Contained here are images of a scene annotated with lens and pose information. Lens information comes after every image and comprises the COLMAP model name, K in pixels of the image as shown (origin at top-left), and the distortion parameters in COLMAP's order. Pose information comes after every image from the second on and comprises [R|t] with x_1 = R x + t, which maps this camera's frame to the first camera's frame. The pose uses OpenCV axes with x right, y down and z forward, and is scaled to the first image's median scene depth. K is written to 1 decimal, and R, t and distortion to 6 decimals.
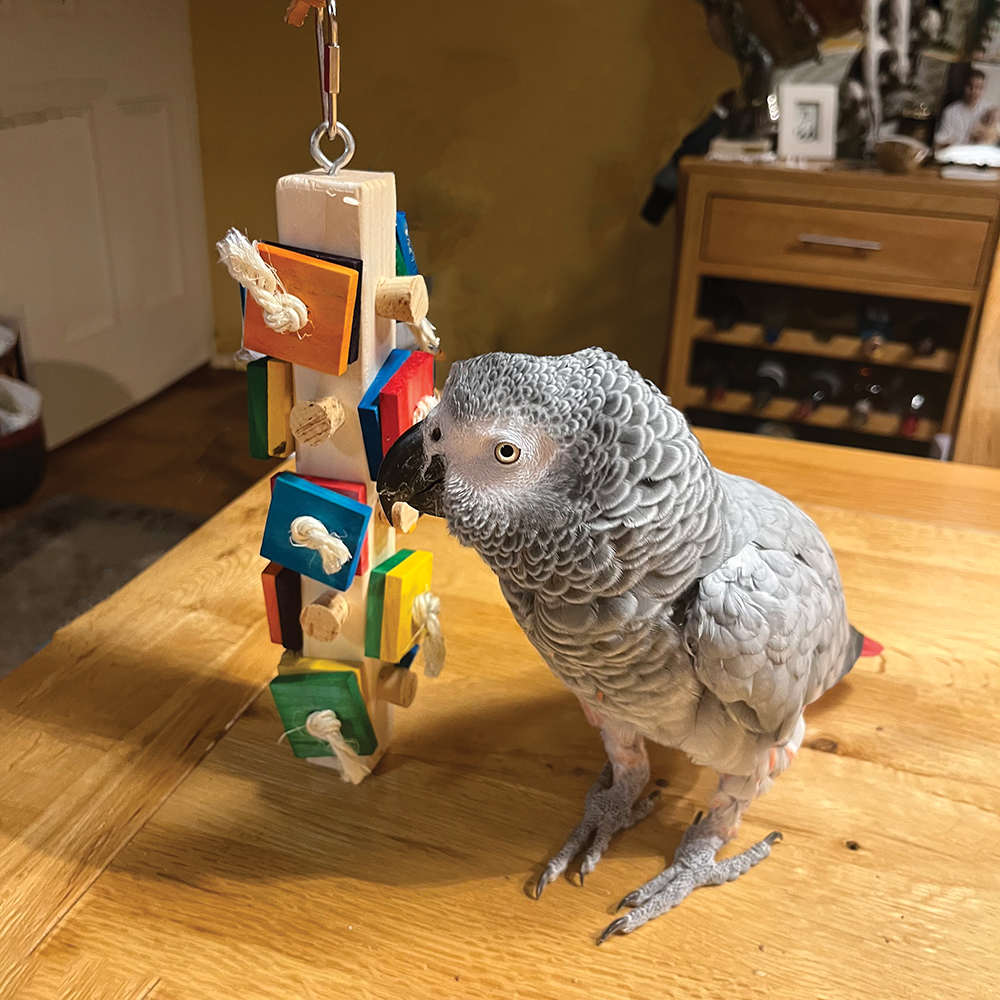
lens RADIAL K [[1059.6, 0, 491.0], [0, 1059.6, 518.4], [0, 0, 1]] dist [0.020905, 0.000000]
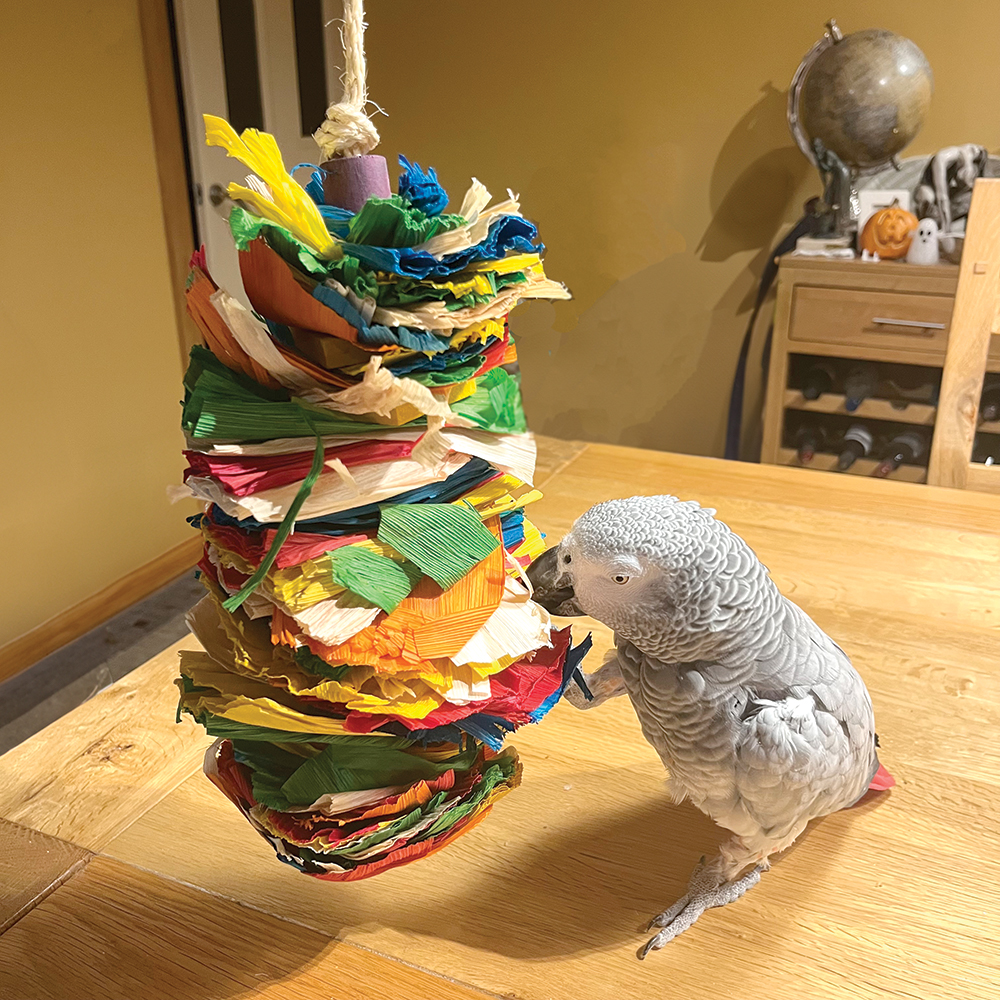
lens RADIAL K [[1059.6, 0, 503.5], [0, 1059.6, 500.8], [0, 0, 1]] dist [0.020905, 0.000000]
pose [[0.992505, 0.006955, -0.122008, 0.032490], [-0.017830, 0.995937, -0.088269, 0.039474], [0.120899, 0.089783, 0.988596, -0.166722]]
